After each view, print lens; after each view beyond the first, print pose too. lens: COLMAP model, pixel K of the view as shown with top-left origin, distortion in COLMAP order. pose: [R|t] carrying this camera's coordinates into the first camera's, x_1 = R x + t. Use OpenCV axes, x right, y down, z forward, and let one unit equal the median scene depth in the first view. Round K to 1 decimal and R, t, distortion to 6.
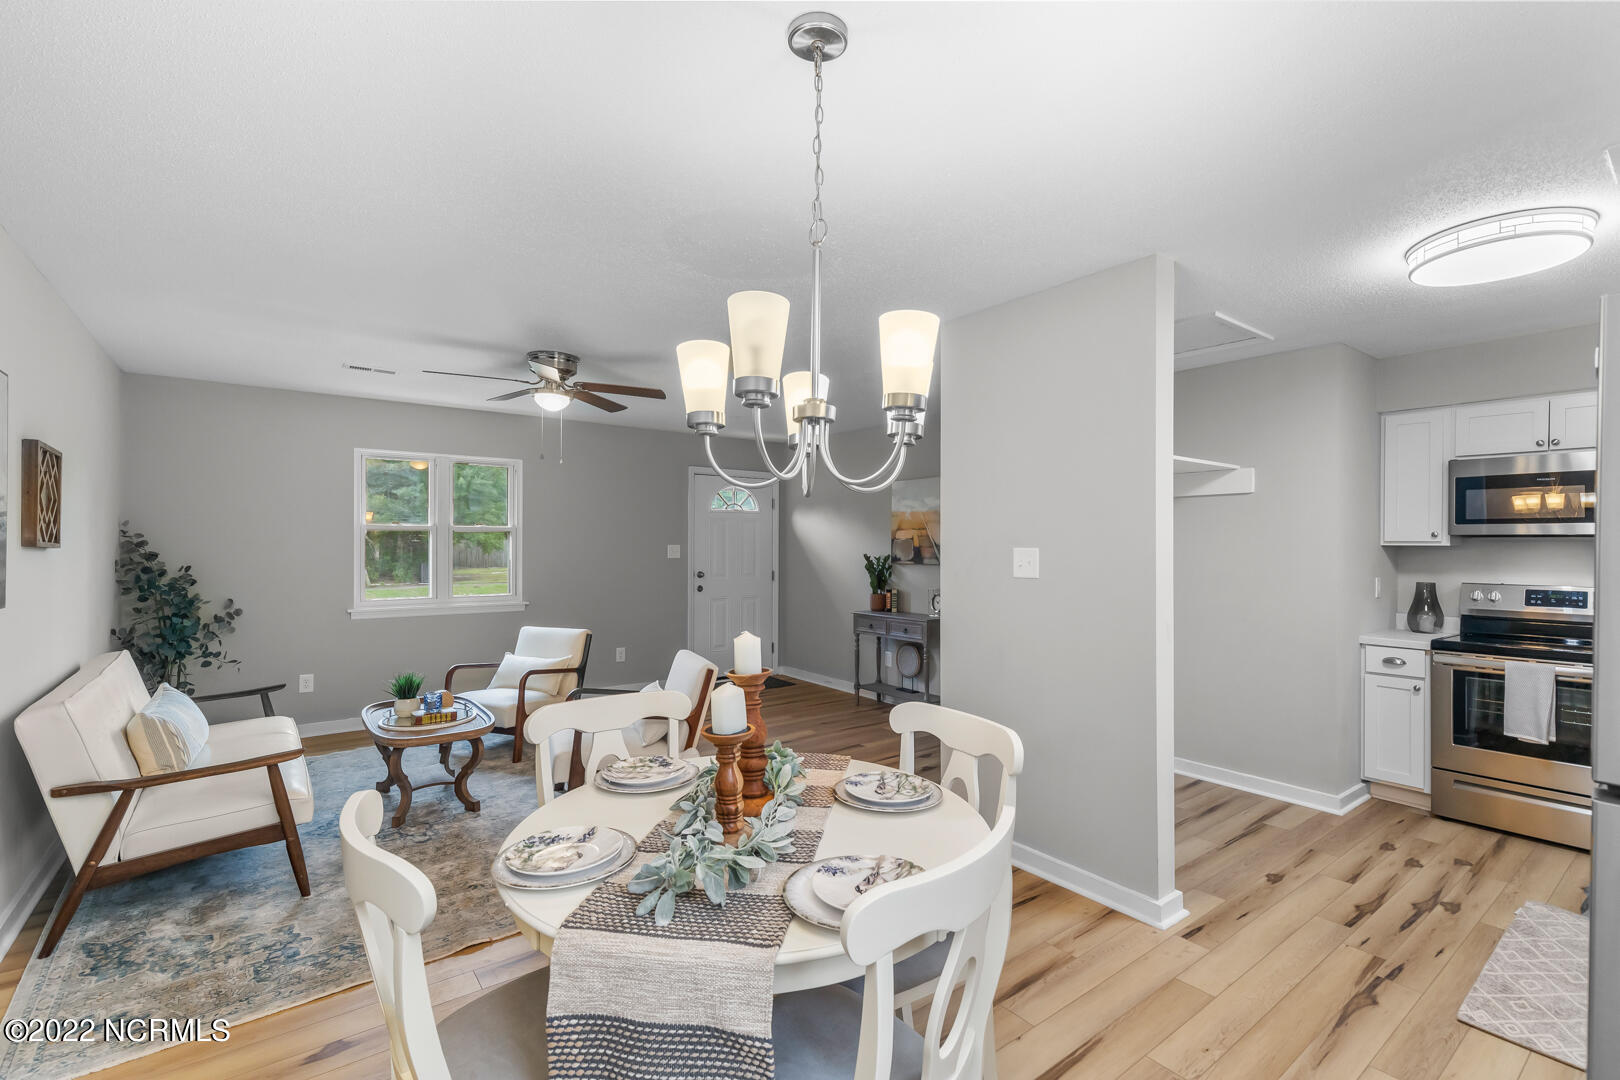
lens RADIAL K [[728.4, 0, 826.9], [0, 728.4, 541.3], [0, 0, 1]] dist [0.008580, -0.001546]
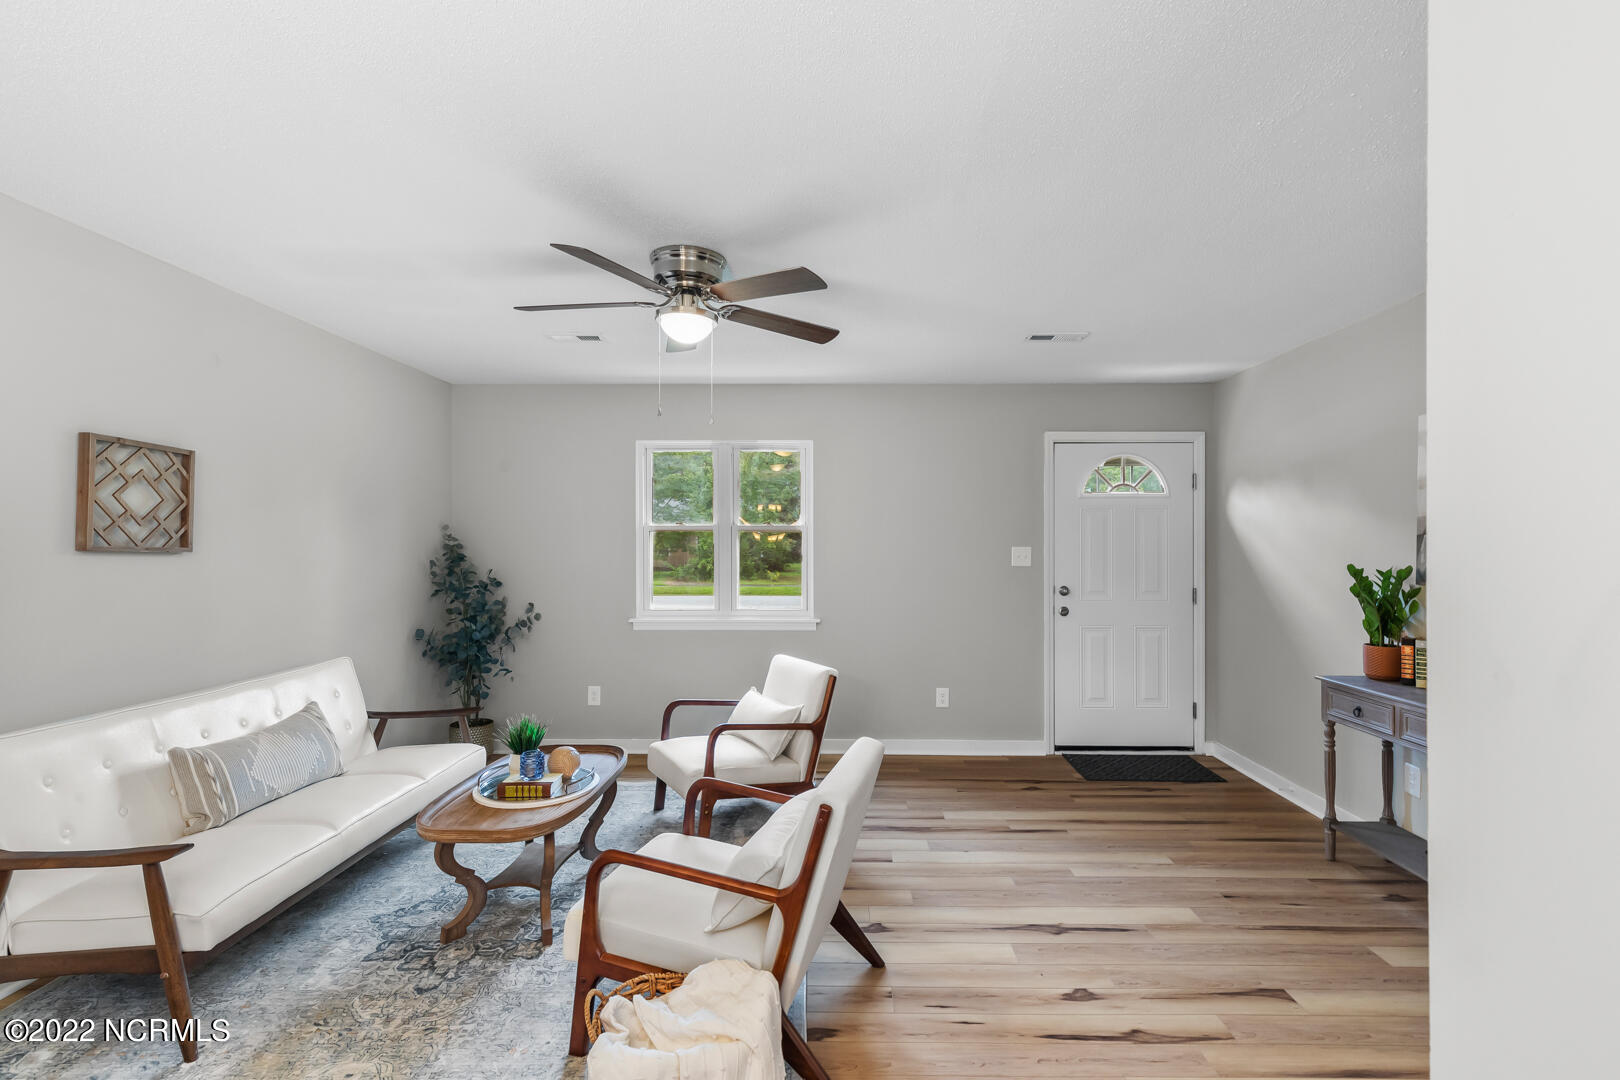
lens RADIAL K [[728.4, 0, 825.9], [0, 728.4, 543.8], [0, 0, 1]] dist [0.008580, -0.001546]
pose [[0.783702, -0.004291, -0.621122, 0.116665], [0.004911, 0.999988, -0.000713, 0.002314], [0.621117, -0.002491, 0.783714, 0.526860]]
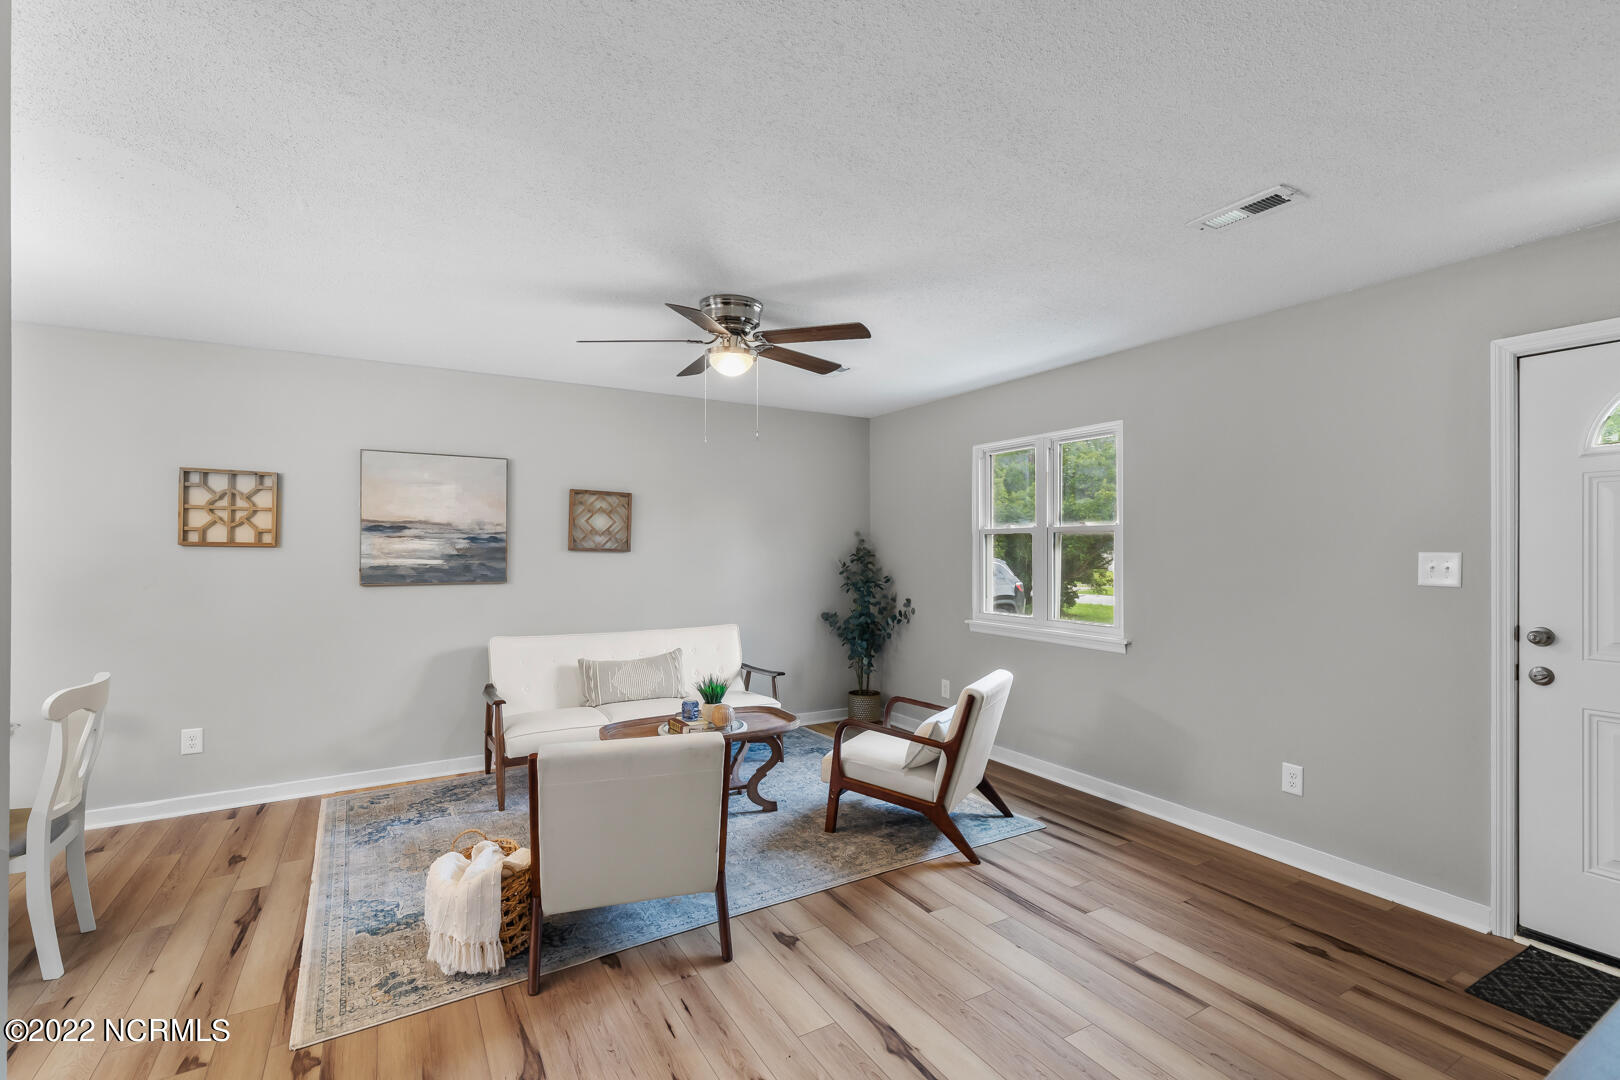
lens RADIAL K [[728.4, 0, 825.6], [0, 728.4, 552.9], [0, 0, 1]] dist [0.008580, -0.001546]
pose [[-0.115003, 0.002888, -0.993361, 0.346951], [0.001777, 0.999995, 0.002701, 0.005540], [0.993364, -0.001454, -0.115008, 1.105011]]
